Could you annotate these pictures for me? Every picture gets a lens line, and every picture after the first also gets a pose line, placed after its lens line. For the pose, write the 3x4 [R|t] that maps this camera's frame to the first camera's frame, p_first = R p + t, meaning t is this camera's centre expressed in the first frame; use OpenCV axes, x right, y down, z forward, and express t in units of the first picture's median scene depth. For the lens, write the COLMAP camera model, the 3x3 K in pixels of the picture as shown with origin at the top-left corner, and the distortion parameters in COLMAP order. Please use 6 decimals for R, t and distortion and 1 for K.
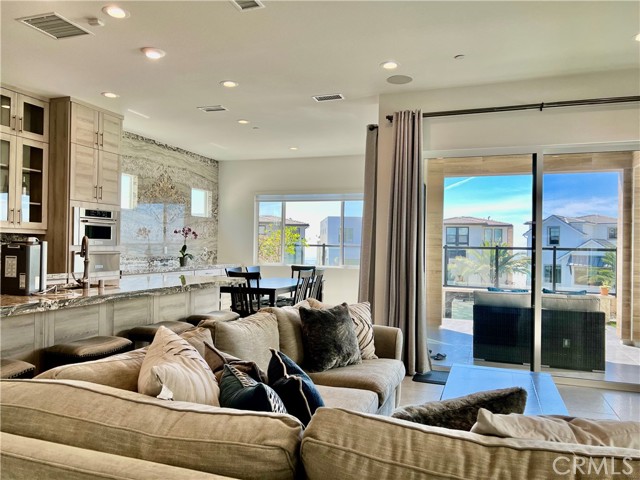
lens RADIAL K [[480.0, 0, 316.9], [0, 480.0, 243.3], [0, 0, 1]] dist [0.047200, -0.045795]
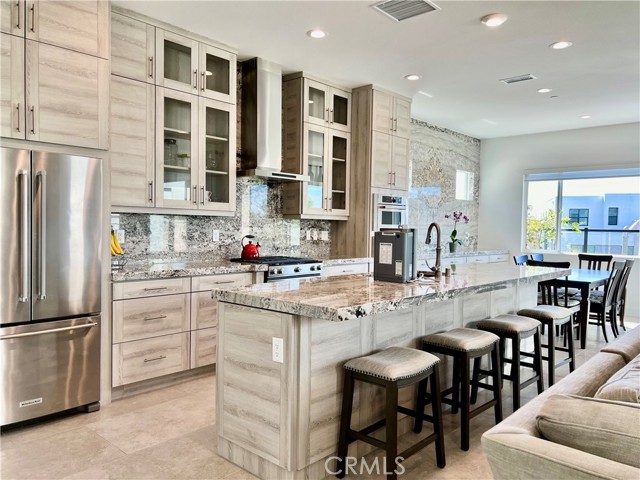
lens RADIAL K [[480.0, 0, 319.6], [0, 480.0, 245.5], [0, 0, 1]] dist [0.047200, -0.045795]
pose [[0.919475, 0.014225, -0.392891, -0.206397], [0.001055, 0.999252, 0.038648, -0.004380], [0.393147, -0.035950, 0.918773, 0.015383]]
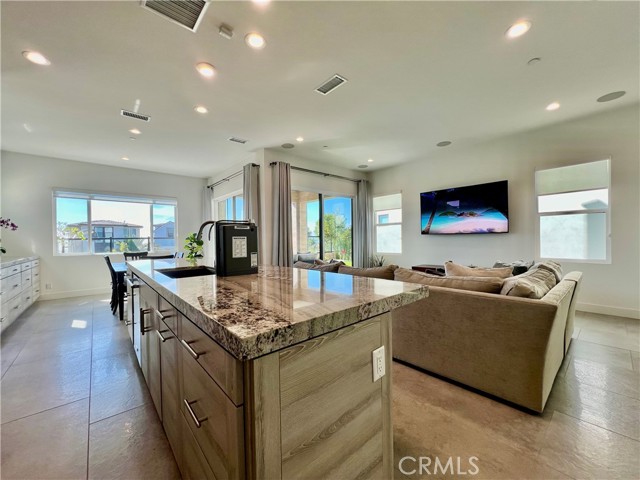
lens RADIAL K [[257.7, 0, 319.2], [0, 257.7, 243.1], [0, 0, 1]] dist [-0.003364, 0.001319]
pose [[0.484186, -0.037677, 0.874154, -0.578457], [0.018442, 0.999290, 0.032856, 0.014020], [-0.874771, 0.000213, 0.484537, 0.336750]]
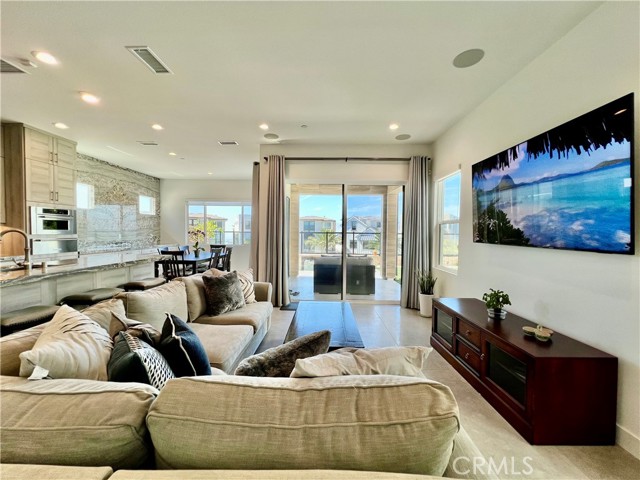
lens RADIAL K [[257.7, 0, 319.9], [0, 257.7, 239.2], [0, 0, 1]] dist [-0.003364, 0.001319]
pose [[0.948270, -0.014928, 0.317114, 0.035735], [0.002929, 0.999263, 0.038282, -0.008352], [-0.317452, -0.035373, 0.947614, 0.058722]]
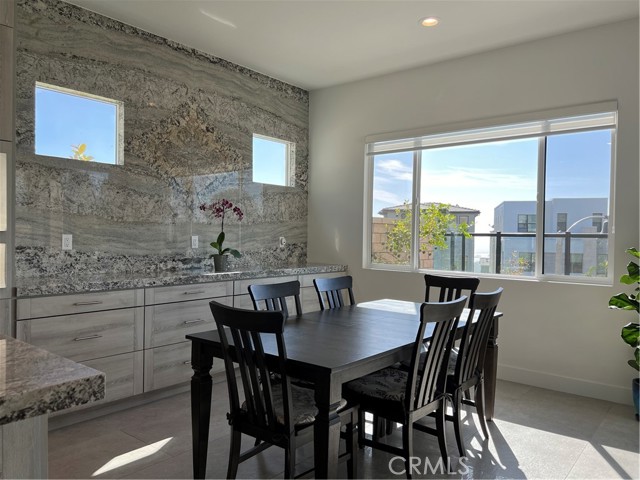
lens RADIAL K [[480.0, 0, 320.7], [0, 480.0, 239.9], [0, 0, 1]] dist [0.047200, -0.045795]
pose [[0.943036, -0.002174, -0.332683, 0.011278], [0.005055, 0.999957, 0.007792, 0.012310], [0.332652, -0.009030, 0.943006, 0.758549]]
